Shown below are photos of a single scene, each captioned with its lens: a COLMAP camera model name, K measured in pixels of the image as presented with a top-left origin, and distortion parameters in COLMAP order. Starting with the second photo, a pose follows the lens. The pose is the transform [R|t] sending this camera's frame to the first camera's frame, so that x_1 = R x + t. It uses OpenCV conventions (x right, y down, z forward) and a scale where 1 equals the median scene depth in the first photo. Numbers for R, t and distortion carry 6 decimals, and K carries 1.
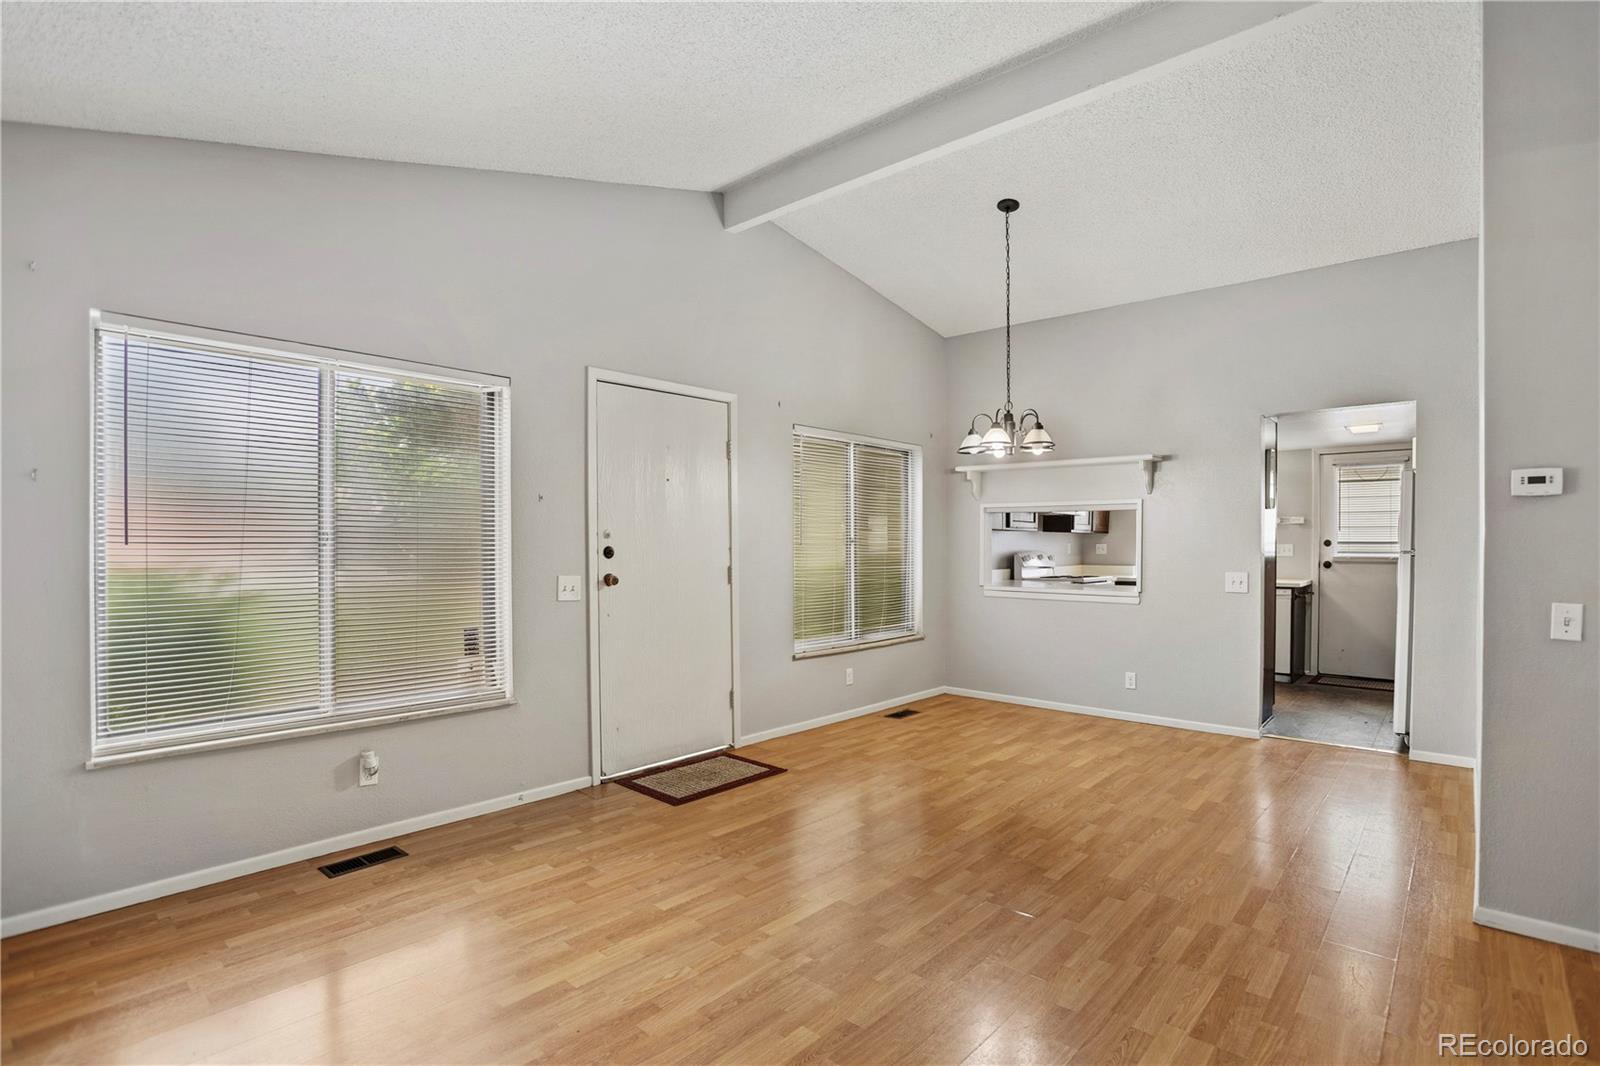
lens RADIAL K [[763.0, 0, 796.1], [0, 763.0, 549.3], [0, 0, 1]] dist [-0.033103, 0.013430]
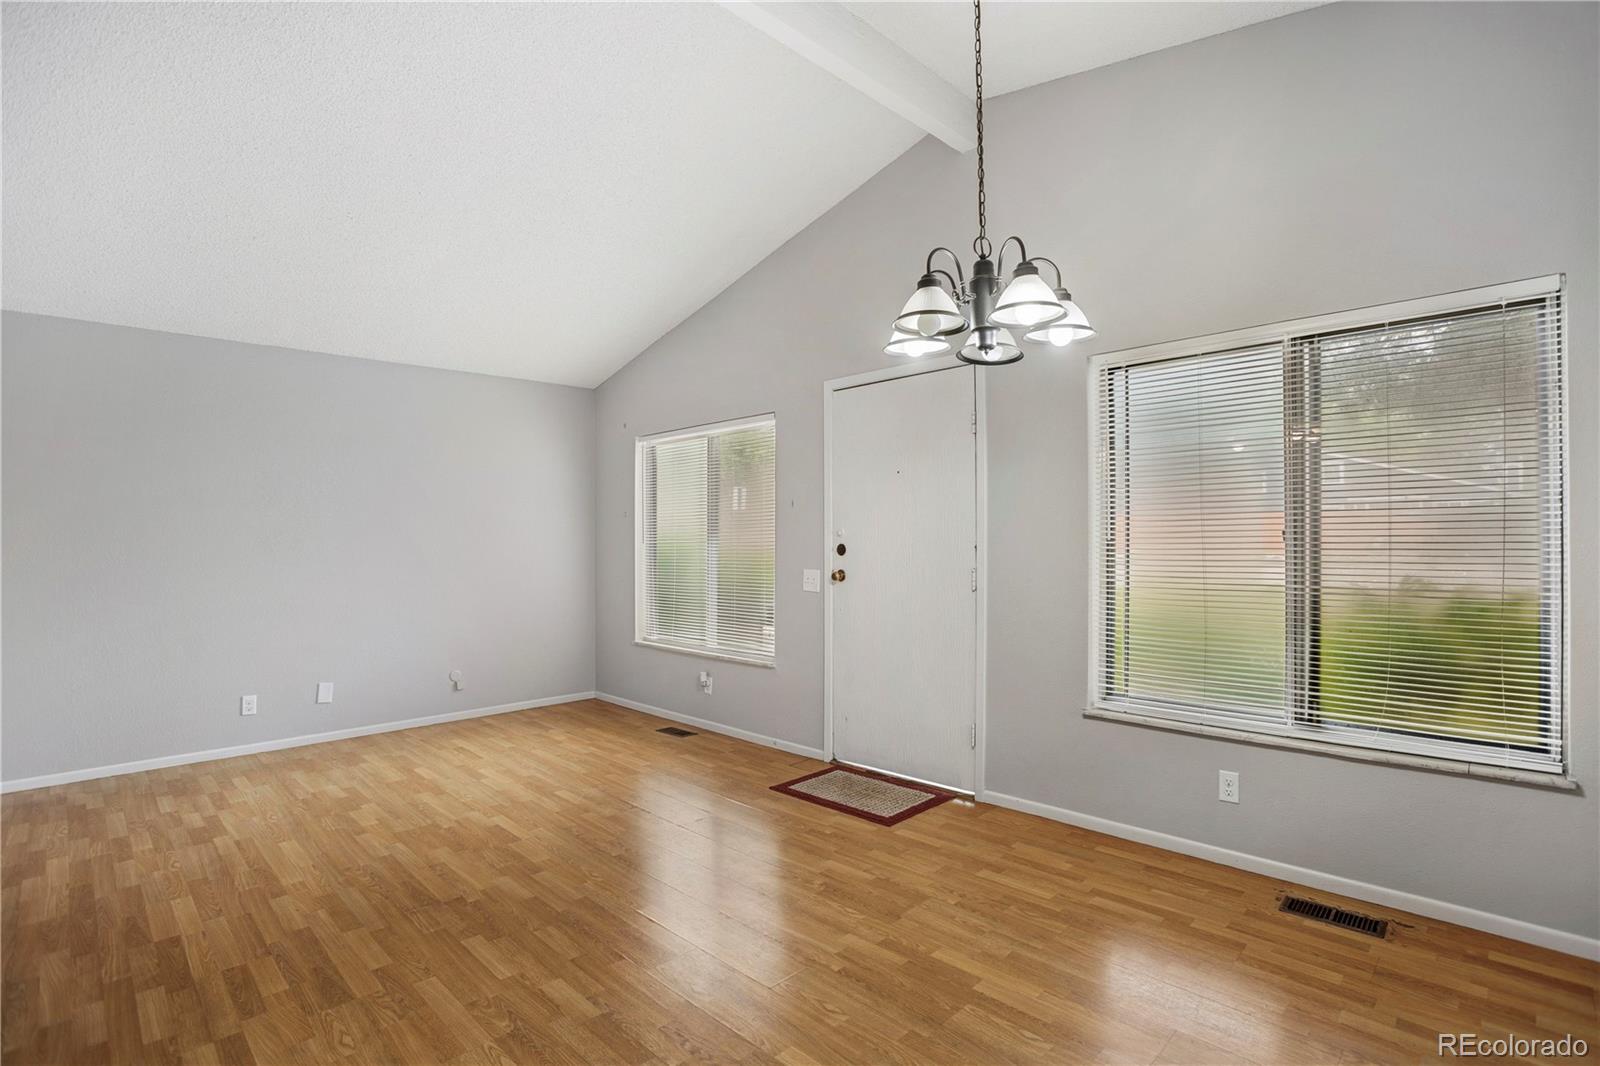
lens RADIAL K [[763.0, 0, 784.5], [0, 763.0, 542.9], [0, 0, 1]] dist [-0.033103, 0.013430]
pose [[-0.066176, -0.006994, -0.997783, 0.817346], [0.005002, 0.999961, -0.007341, 0.006922], [0.997795, -0.005476, -0.066139, 1.004611]]
